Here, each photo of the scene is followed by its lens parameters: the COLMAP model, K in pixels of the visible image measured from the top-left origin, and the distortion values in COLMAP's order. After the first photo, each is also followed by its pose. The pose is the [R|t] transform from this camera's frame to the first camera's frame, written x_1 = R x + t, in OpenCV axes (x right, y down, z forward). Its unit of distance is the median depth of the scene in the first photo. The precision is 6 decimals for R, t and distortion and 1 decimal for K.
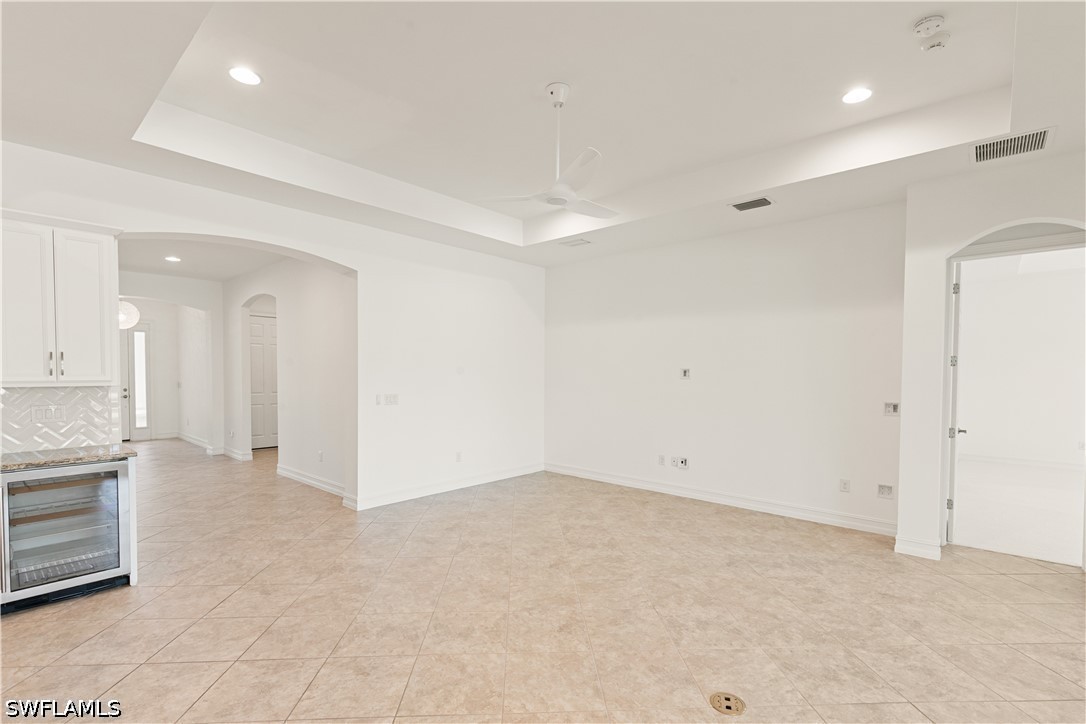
lens RADIAL K [[497.2, 0, 546.1], [0, 497.2, 385.9], [0, 0, 1]] dist [0.007150, 0.000123]
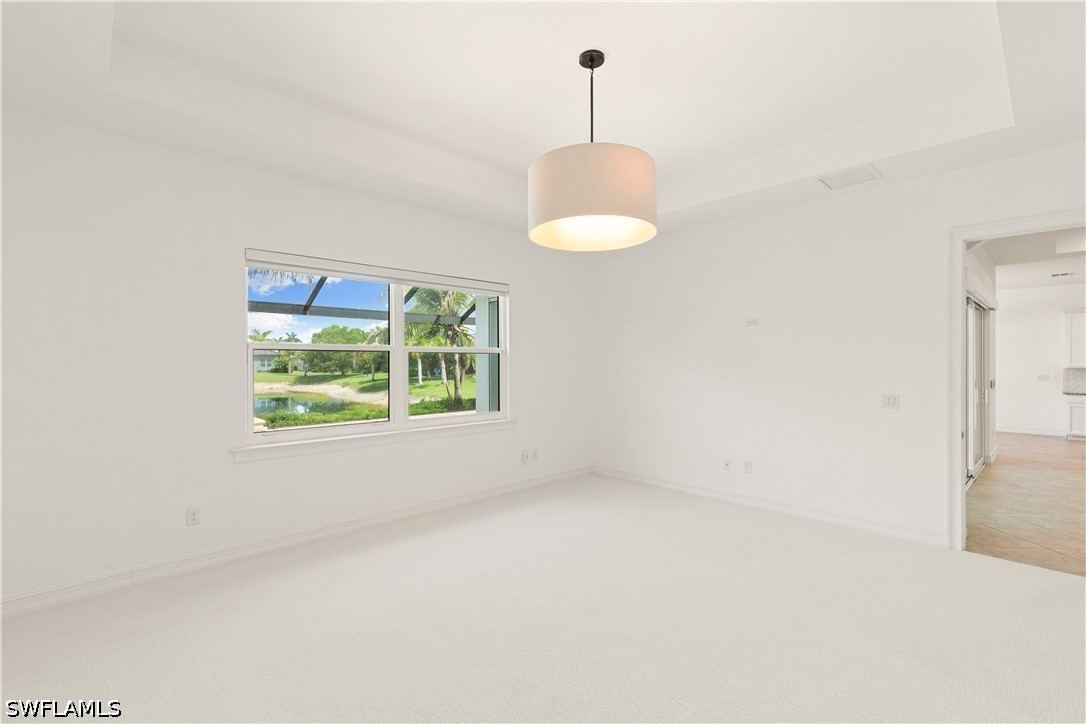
lens RADIAL K [[485.3, 0, 543.6], [0, 485.3, 363.4], [0, 0, 1]] dist [0.007671, -0.000470]
pose [[-0.997369, -0.002353, 0.072450, 2.081654], [-0.000085, 0.999510, 0.031288, -0.059385], [-0.072488, 0.031199, -0.996881, 2.296064]]
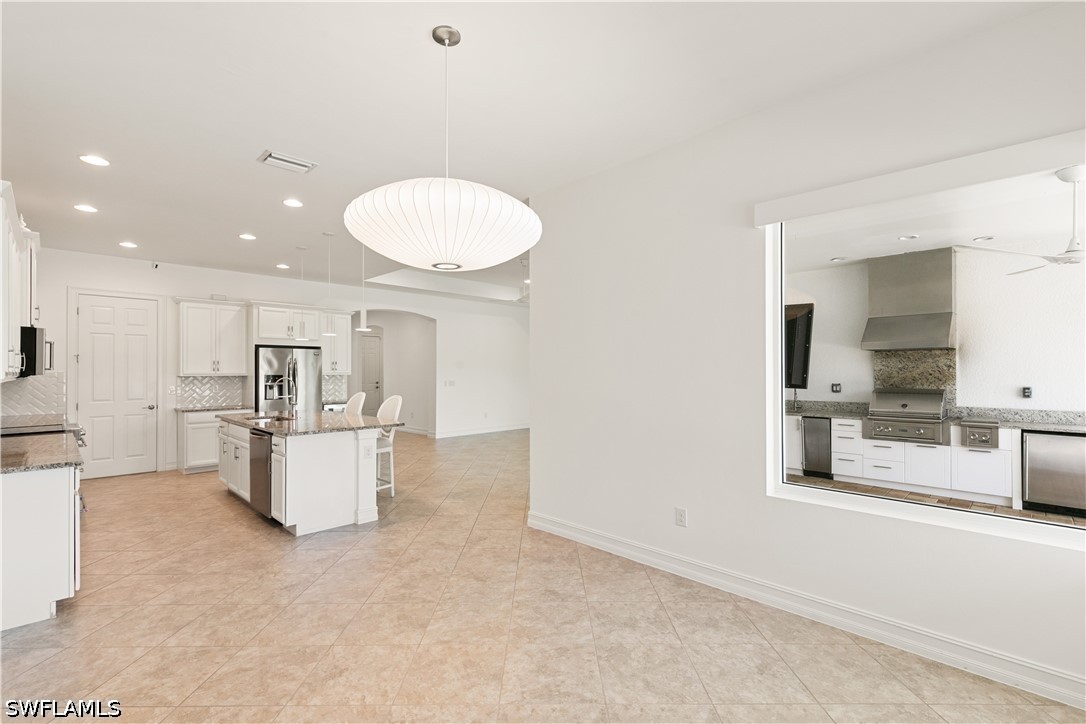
lens RADIAL K [[487.4, 0, 546.3], [0, 487.4, 368.1], [0, 0, 1]] dist [0.003827, -0.000145]
pose [[0.998865, -0.006310, -0.047215, 0.241546], [0.004617, 0.999345, -0.035891, 0.061371], [0.047410, 0.035633, 0.998240, -1.442637]]
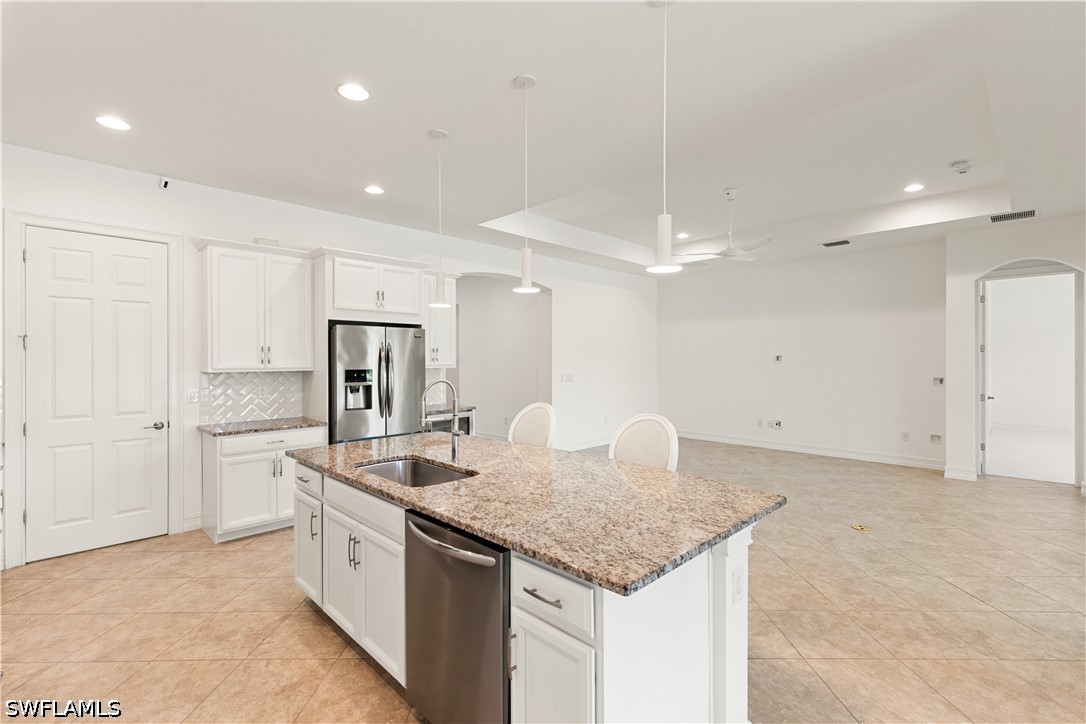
lens RADIAL K [[488.3, 0, 547.1], [0, 488.3, 359.4], [0, 0, 1]] dist [0.004867, 0.000824]
pose [[0.998613, -0.006966, -0.052184, -0.486138], [0.005453, 0.999562, -0.029082, 0.021665], [0.052364, 0.028757, 0.998214, -0.634791]]
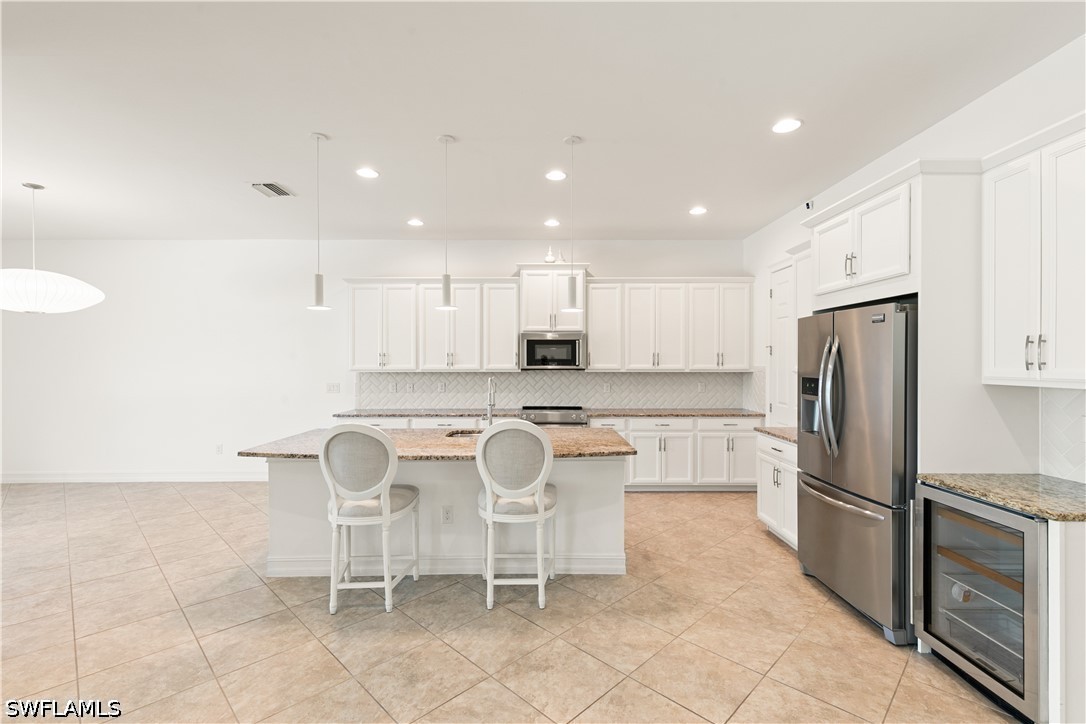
lens RADIAL K [[485.3, 0, 543.6], [0, 485.3, 363.4], [0, 0, 1]] dist [0.007671, -0.000470]
pose [[-0.741753, -0.000181, -0.670673, -0.052766], [-0.021149, 0.999509, 0.023120, -0.029808], [0.670340, 0.031333, -0.741392, 1.006321]]
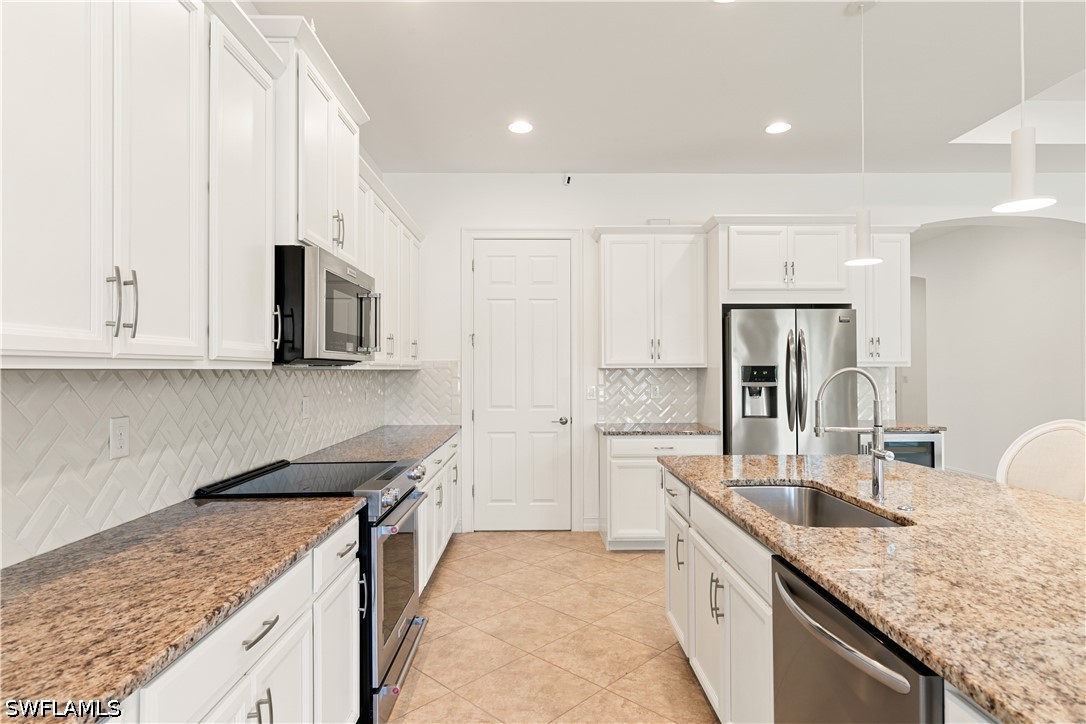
lens RADIAL K [[589.7, 0, 543.0], [0, 589.7, 362.0], [0, 0, 1]] dist [0.004719, 0.001252]
pose [[0.678918, -0.013852, -0.734084, -0.465157], [-0.016399, 0.999286, -0.034023, 0.049450], [0.734031, 0.035137, 0.678206, -0.511824]]
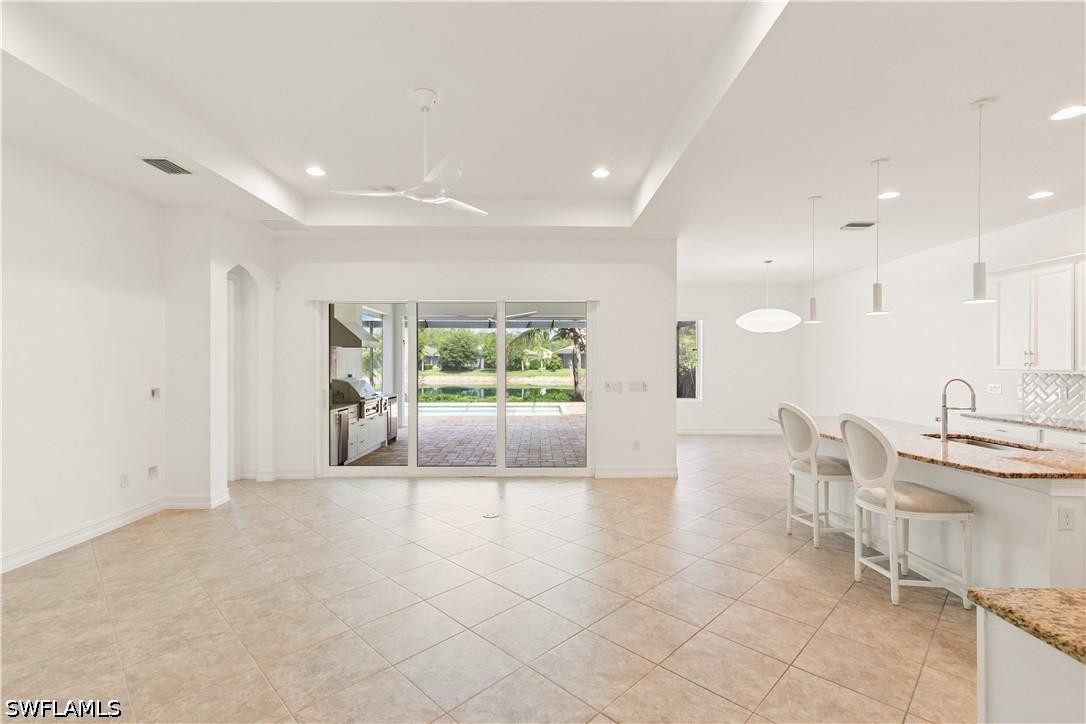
lens RADIAL K [[490.0, 0, 542.4], [0, 490.0, 357.0], [0, 0, 1]] dist [0.009983, -0.000330]
pose [[-0.675272, 0.001082, 0.737568, -0.871169], [0.018572, 0.999707, 0.015536, -0.046739], [-0.737335, 0.024189, -0.675094, 1.456258]]
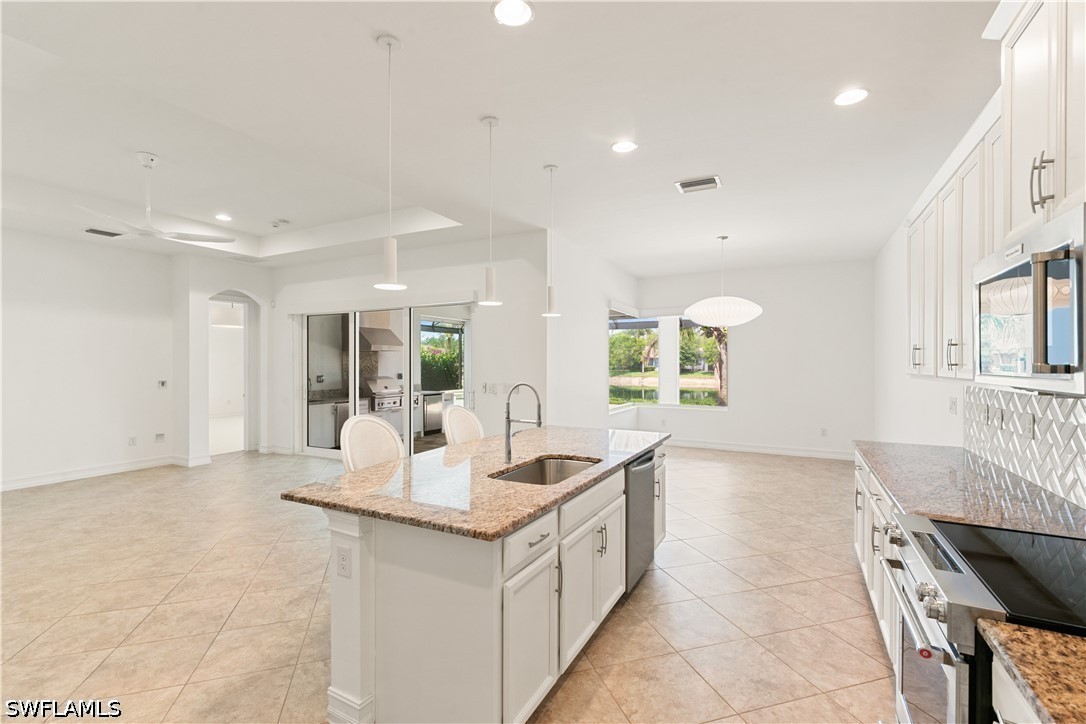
lens RADIAL K [[485.3, 0, 543.6], [0, 485.3, 363.4], [0, 0, 1]] dist [0.007671, -0.000470]
pose [[-0.250644, -0.005564, 0.968063, -1.462884], [0.027924, 0.999526, 0.012975, -0.010746], [-0.967677, 0.030285, -0.250370, 0.285368]]
